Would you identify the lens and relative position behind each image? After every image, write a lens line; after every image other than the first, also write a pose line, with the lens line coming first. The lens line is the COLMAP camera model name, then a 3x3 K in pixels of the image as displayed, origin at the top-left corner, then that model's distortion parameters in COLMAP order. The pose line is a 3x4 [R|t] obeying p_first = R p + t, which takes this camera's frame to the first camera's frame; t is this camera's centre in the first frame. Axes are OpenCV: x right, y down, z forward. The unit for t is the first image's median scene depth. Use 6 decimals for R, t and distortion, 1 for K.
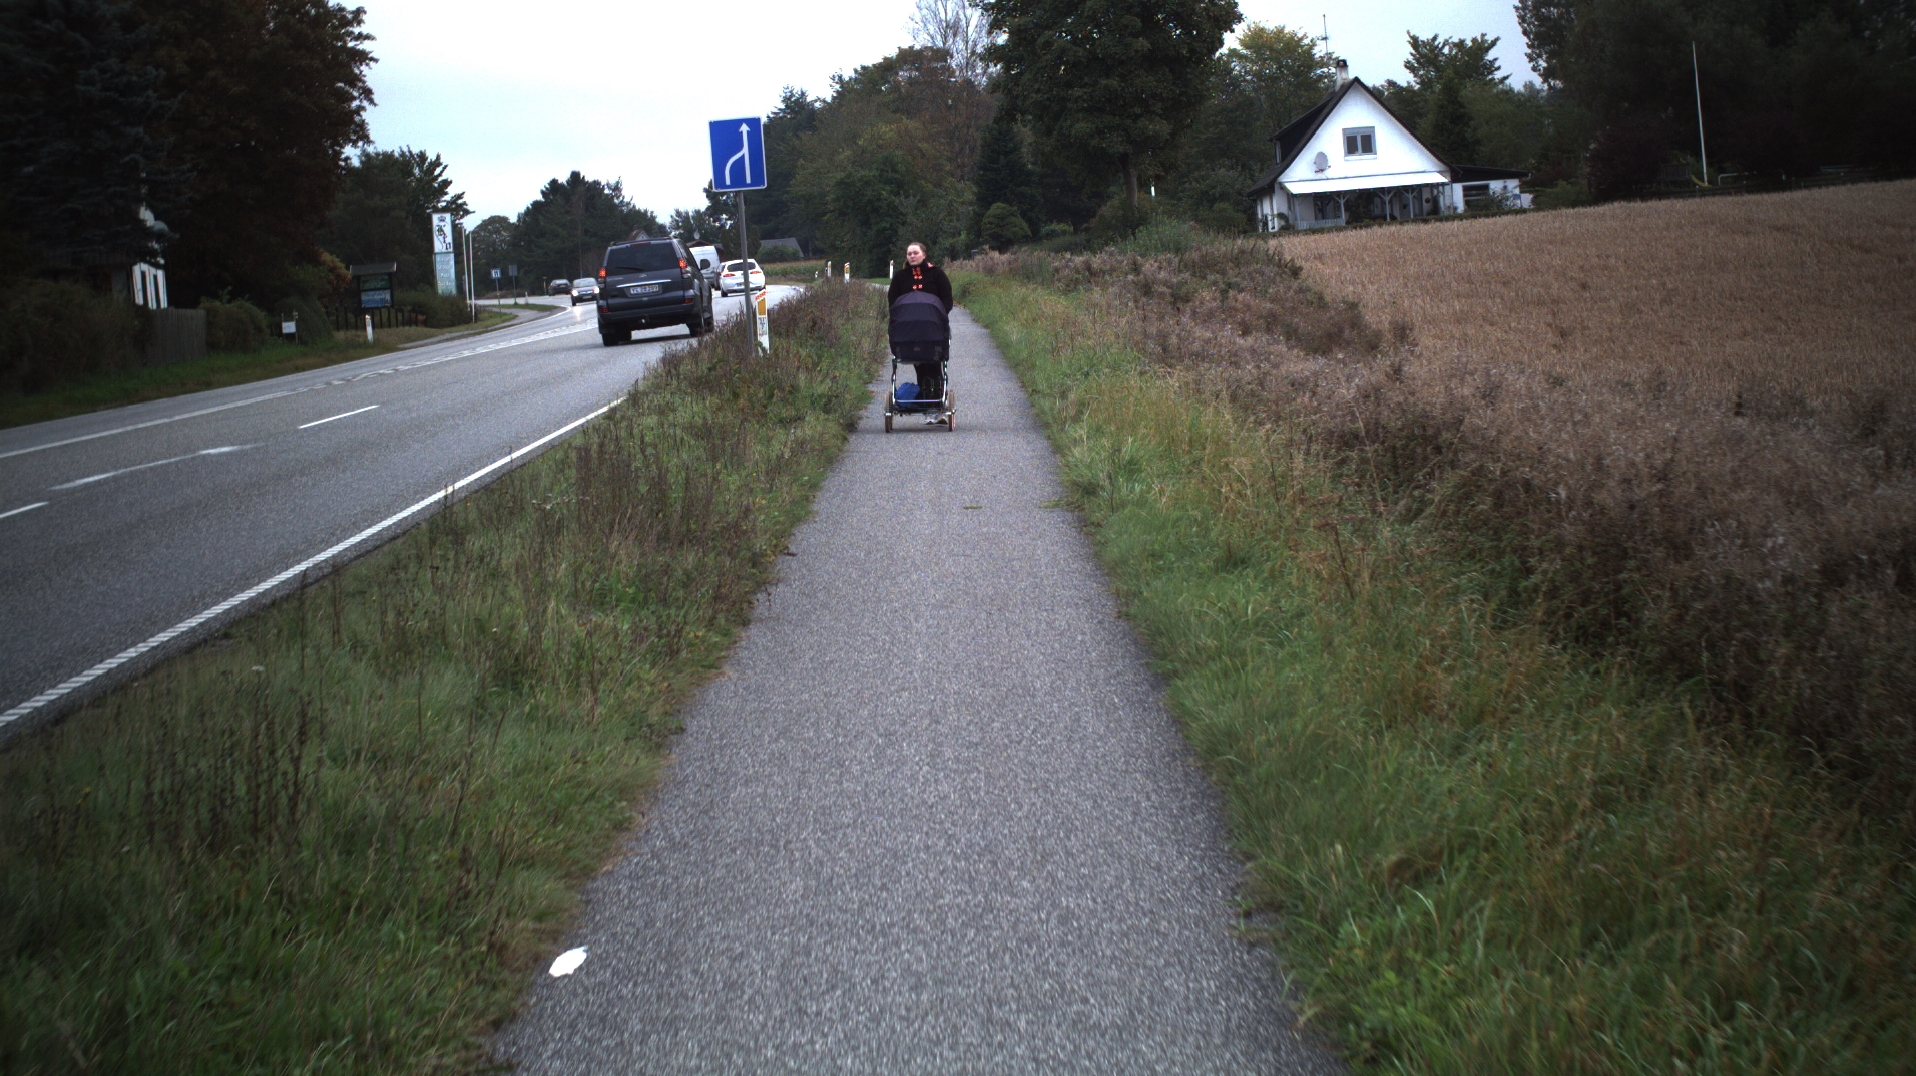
lens RADIAL K [[9414.1, 0, 959.8], [0, 9414.1, 540.8], [0, 0, 1]] dist [-1.809236, 0.000000]
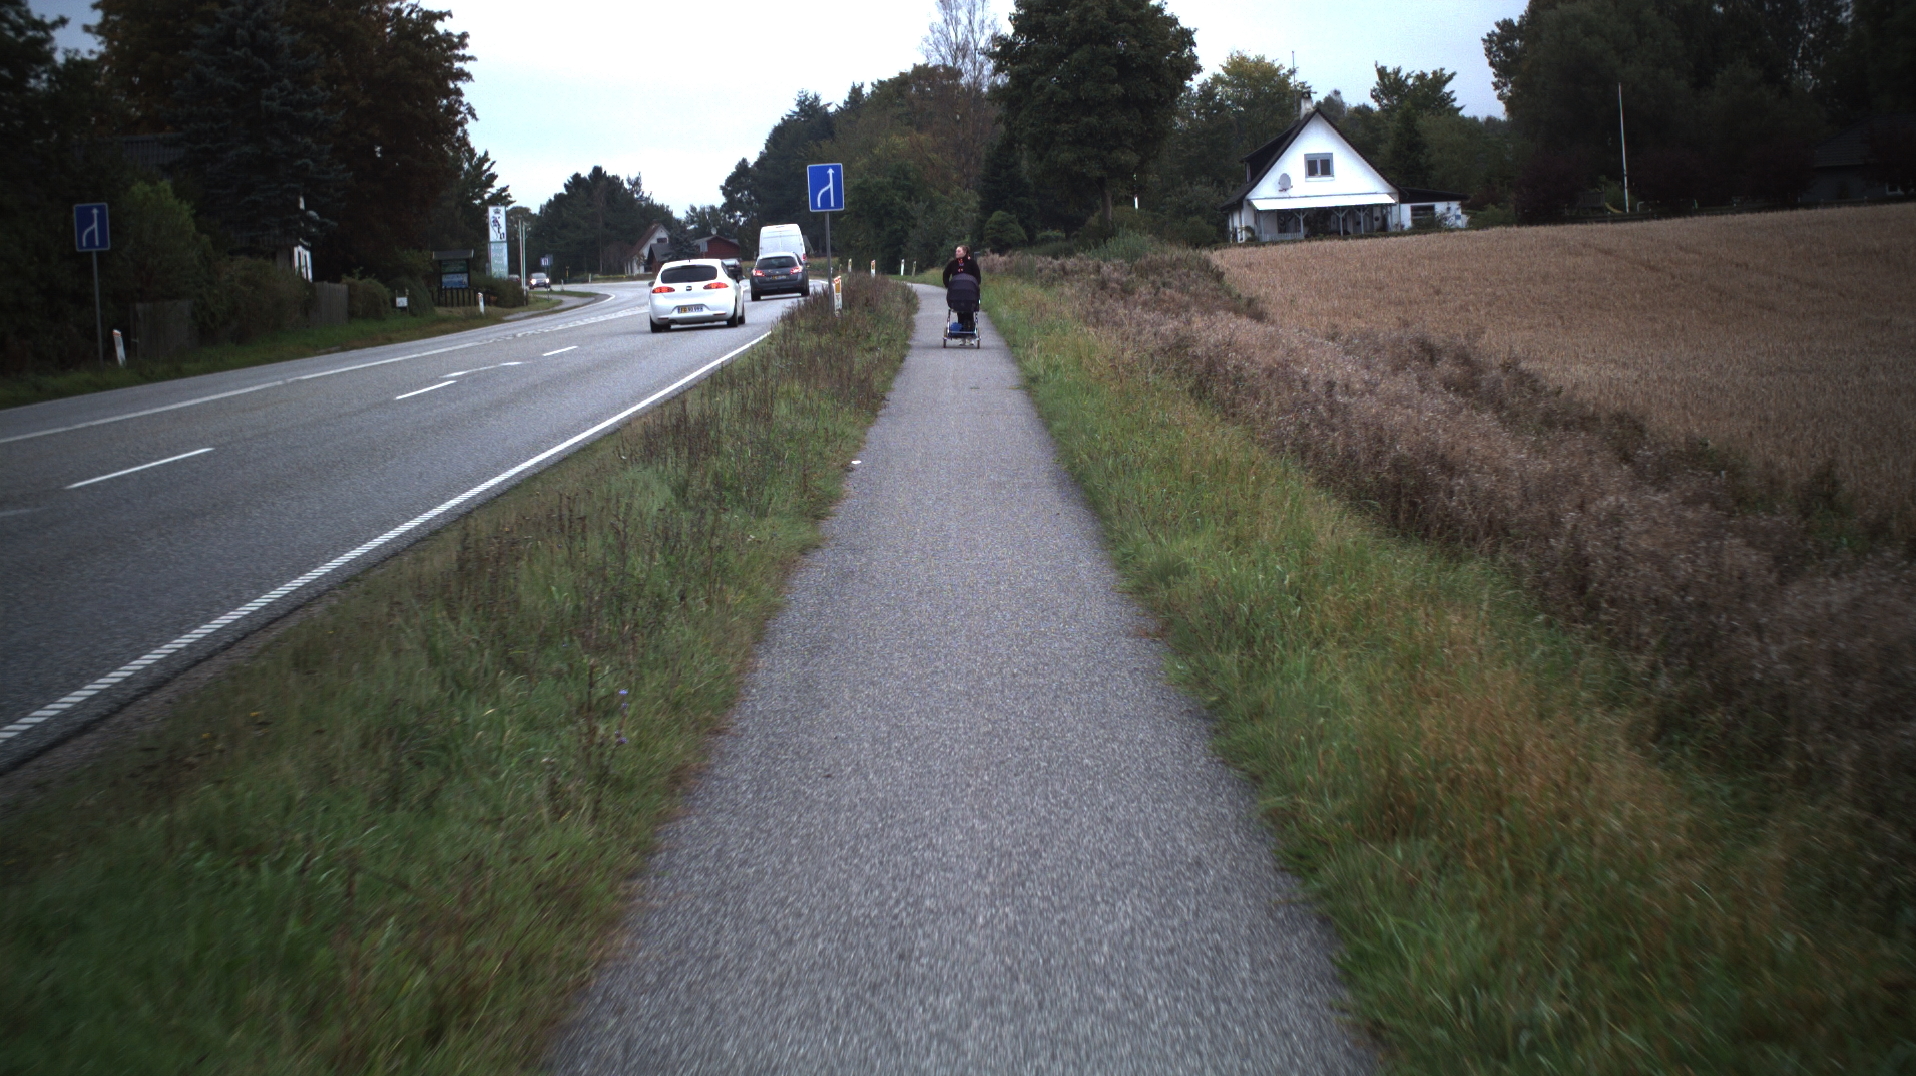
lens RADIAL K [[9414.1, 0, 945.0], [0, 9414.1, 535.4], [0, 0, 1]] dist [-1.809236, 0.000000]
pose [[0.999669, 0.025712, -0.000999, -0.000464], [-0.025713, 0.999669, -0.000604, 0.006251], [0.000984, 0.000629, 0.999999, -0.207957]]
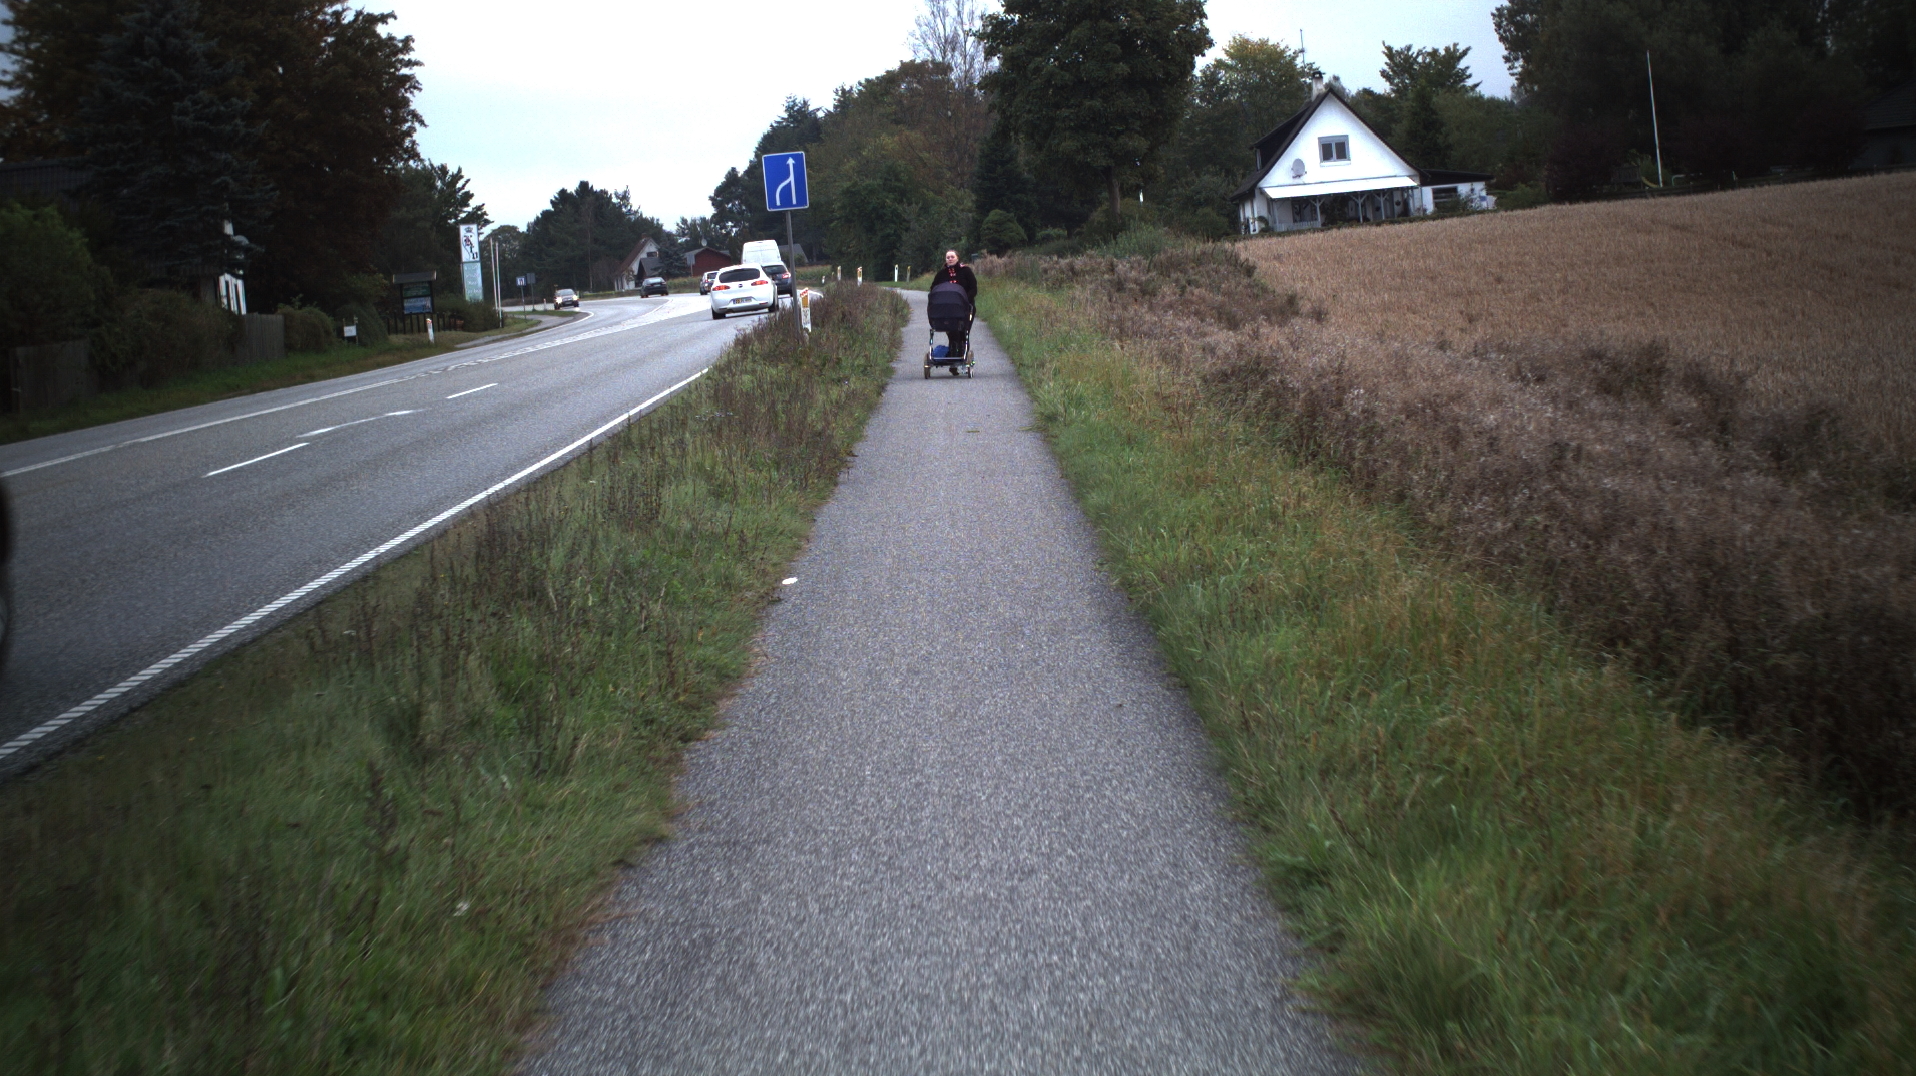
lens RADIAL K [[9414.1, 0, 961.3], [0, 9414.1, 539.1], [0, 0, 1]] dist [-1.809236, 0.000000]
pose [[0.999943, -0.010701, -0.000200, -0.000080], [0.010701, 0.999943, -0.000600, 0.003153], [0.000206, 0.000598, 1.000000, -0.104024]]
